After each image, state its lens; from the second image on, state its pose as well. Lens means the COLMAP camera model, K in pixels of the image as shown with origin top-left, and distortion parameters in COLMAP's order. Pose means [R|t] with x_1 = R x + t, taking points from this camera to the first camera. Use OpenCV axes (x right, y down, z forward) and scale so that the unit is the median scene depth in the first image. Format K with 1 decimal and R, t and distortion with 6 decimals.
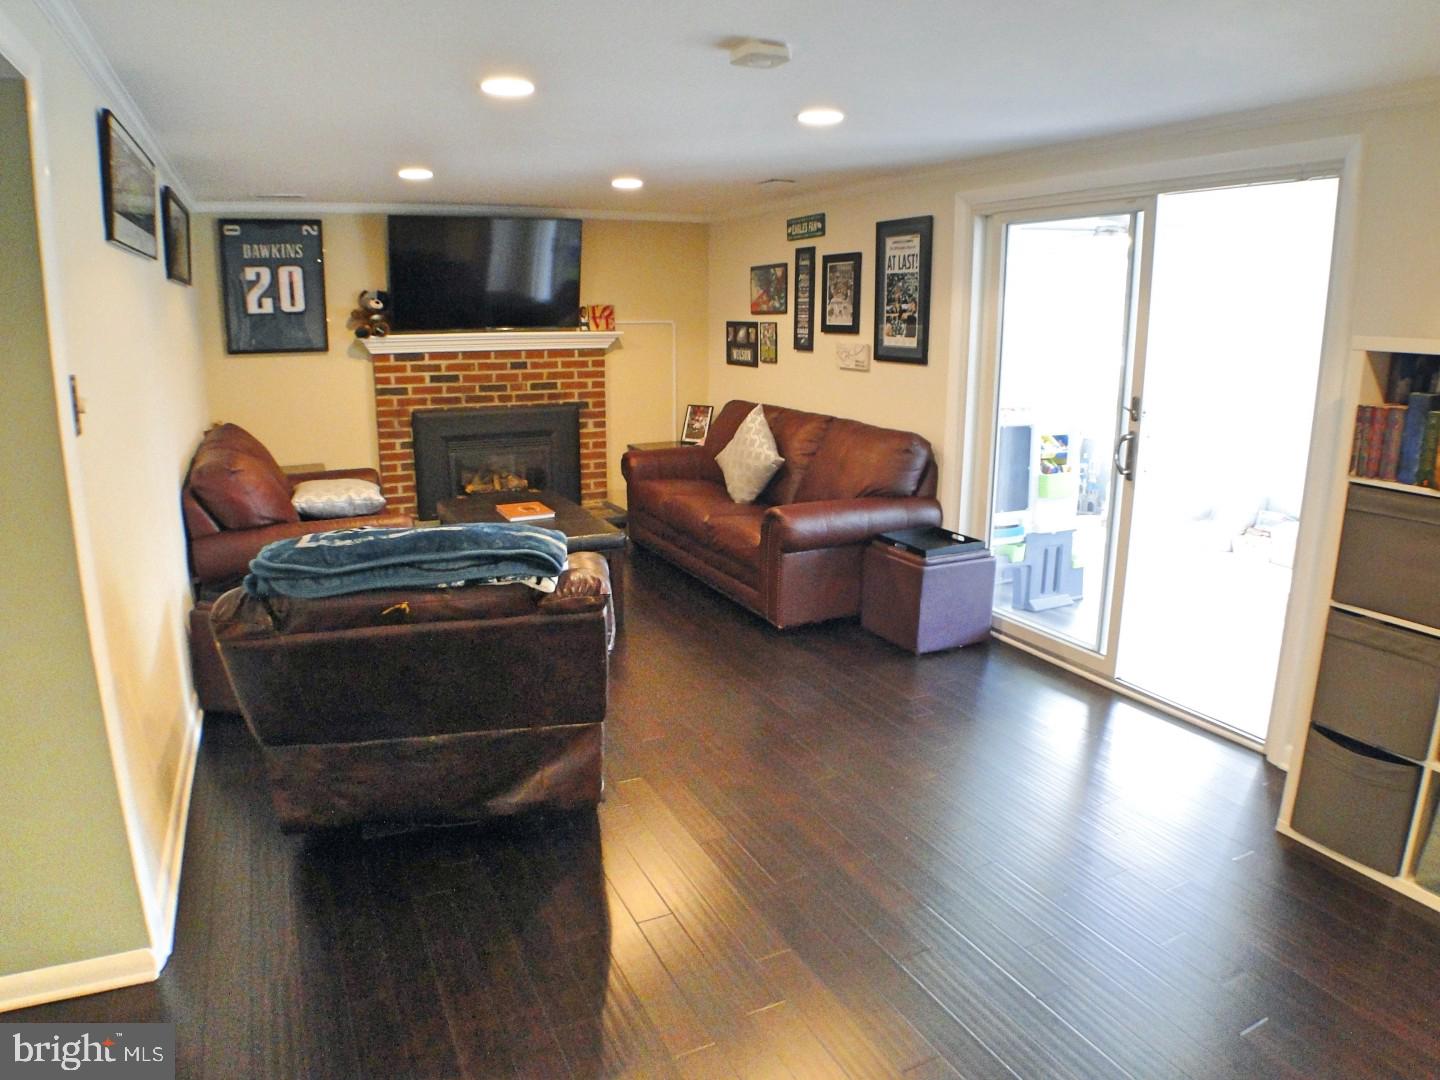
lens RADIAL K [[931.8, 0, 727.9], [0, 931.8, 537.1], [0, 0, 1]] dist [-0.130492, 0.029781]
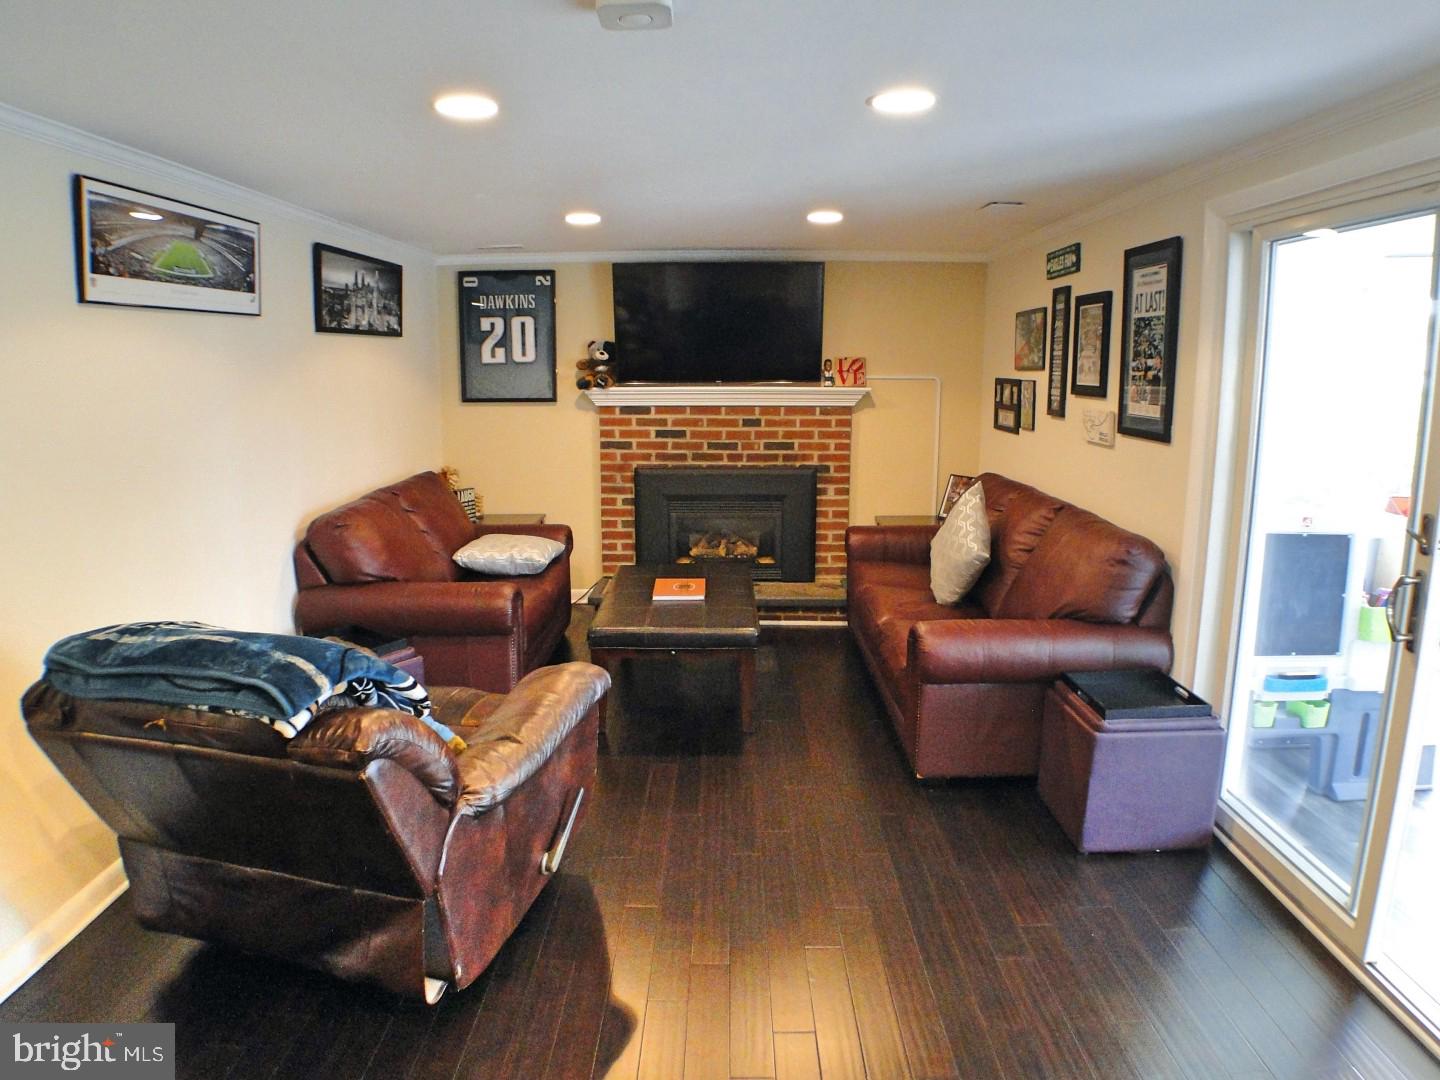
lens RADIAL K [[931.8, 0, 727.9], [0, 931.8, 537.1], [0, 0, 1]] dist [-0.130492, 0.029781]
pose [[0.895746, 0.077783, -0.437709, 0.180810], [-0.099991, 0.994598, -0.027881, -0.049239], [0.433176, 0.068741, 0.898684, 0.183386]]
